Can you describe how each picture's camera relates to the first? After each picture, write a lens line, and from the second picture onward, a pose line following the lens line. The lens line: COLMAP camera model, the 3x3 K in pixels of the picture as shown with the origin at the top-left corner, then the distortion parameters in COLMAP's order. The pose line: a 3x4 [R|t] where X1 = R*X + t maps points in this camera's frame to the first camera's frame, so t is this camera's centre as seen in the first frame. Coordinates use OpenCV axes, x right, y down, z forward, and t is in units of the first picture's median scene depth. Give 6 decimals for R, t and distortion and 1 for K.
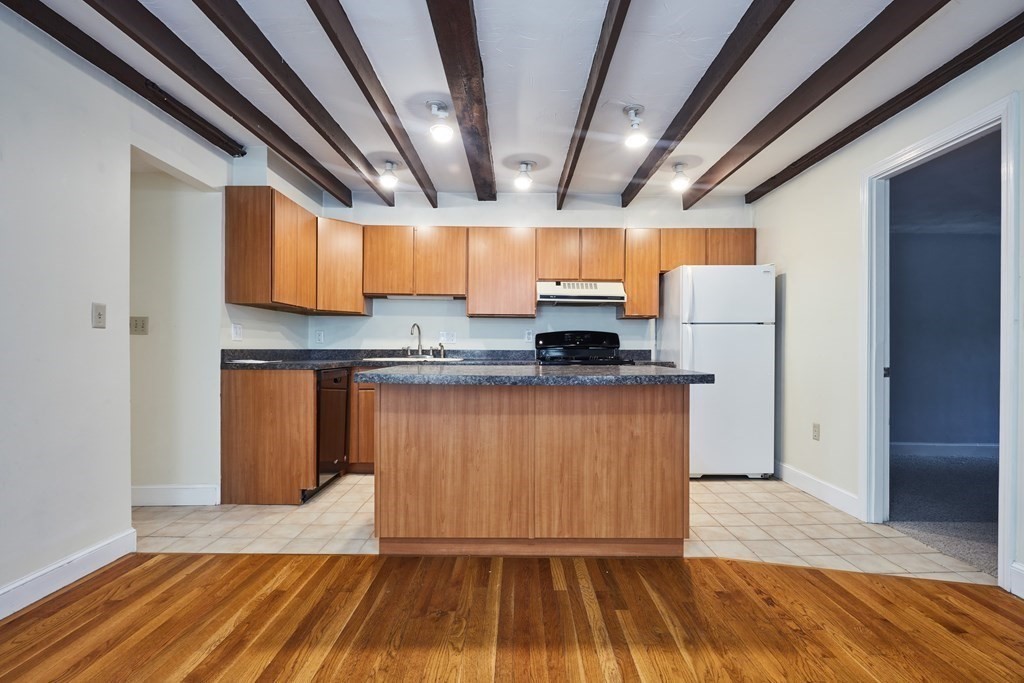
lens RADIAL K [[566.0, 0, 284.0], [0, 566.0, 335.9], [0, 0, 1]] dist [-0.002071, -0.000537]
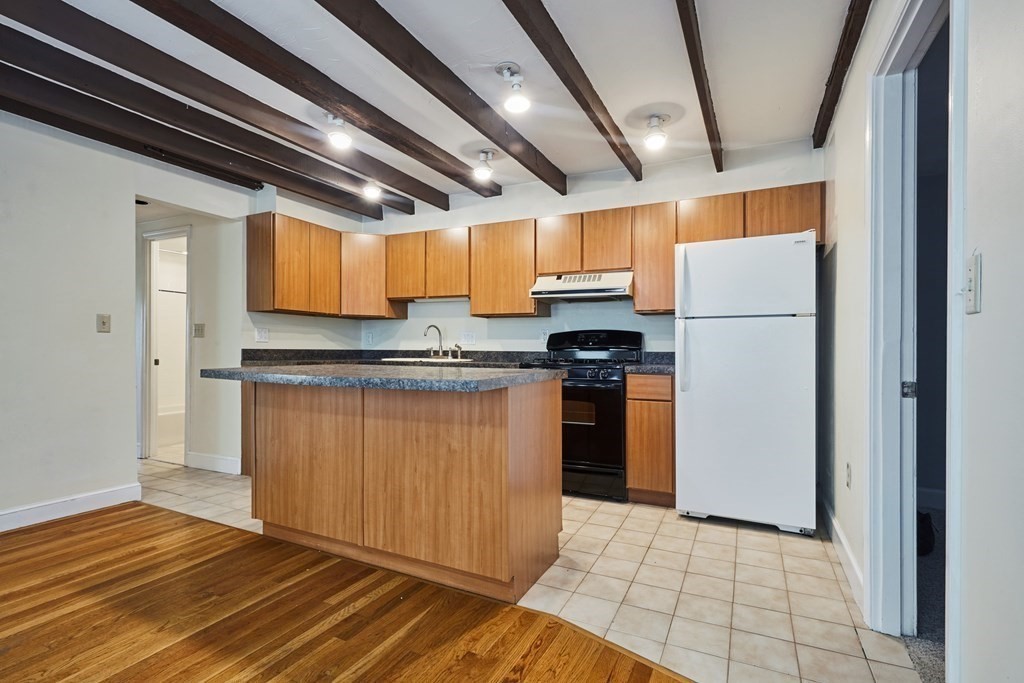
lens RADIAL K [[482.6, 0, 512.0], [0, 482.6, 341.5], [0, 0, 1]] dist [0.006504, 0.000406]
pose [[0.891508, -0.004158, -0.452986, 0.944079], [0.004083, 0.999991, -0.001144, 0.011811], [0.452987, -0.000830, 0.891517, 0.348313]]
